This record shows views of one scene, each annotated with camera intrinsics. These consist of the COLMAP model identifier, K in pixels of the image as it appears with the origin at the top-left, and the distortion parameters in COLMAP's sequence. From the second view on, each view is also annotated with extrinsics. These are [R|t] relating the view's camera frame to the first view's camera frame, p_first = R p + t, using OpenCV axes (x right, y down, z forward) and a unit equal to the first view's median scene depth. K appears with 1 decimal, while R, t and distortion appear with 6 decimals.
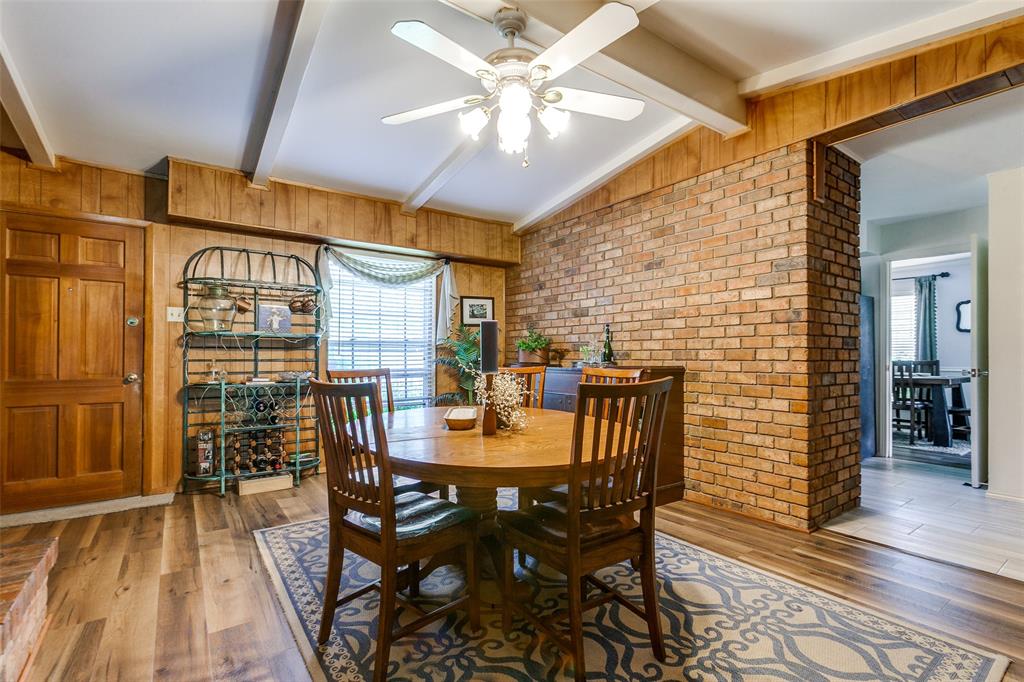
lens RADIAL K [[463.8, 0, 511.8], [0, 463.8, 352.3], [0, 0, 1]] dist [-0.009886, 0.008598]
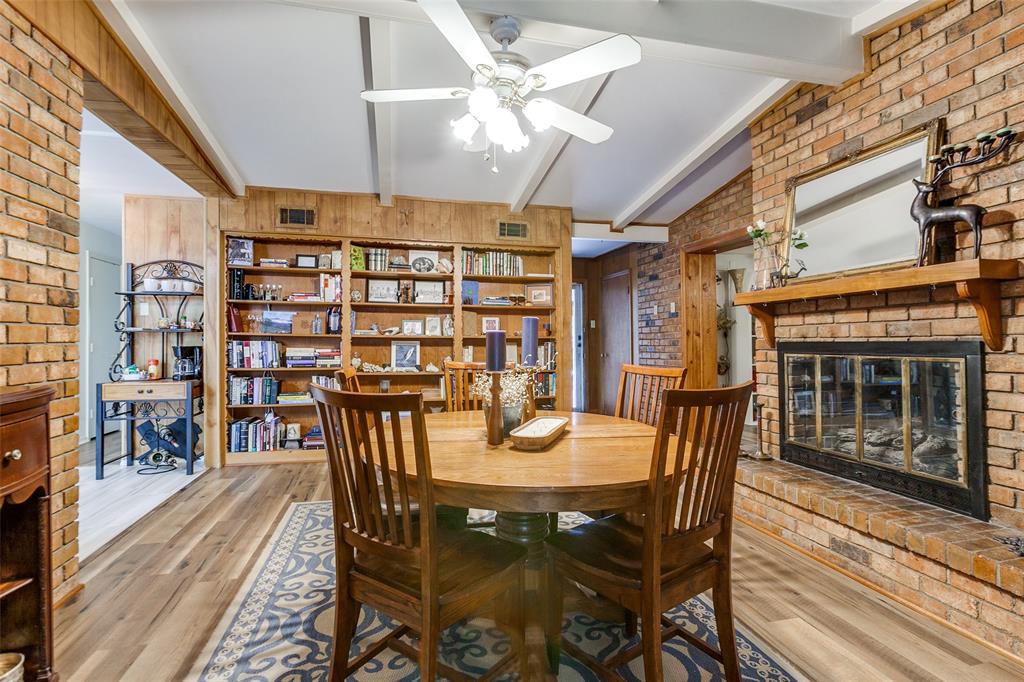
lens RADIAL K [[488.4, 0, 507.5], [0, 488.4, 338.0], [0, 0, 1]] dist [0.000524, 0.001143]
pose [[-0.930199, 0.002814, 0.367044, -0.219891], [0.002416, 0.999996, -0.001543, -0.008993], [-0.367047, -0.000548, -0.930202, 1.096068]]
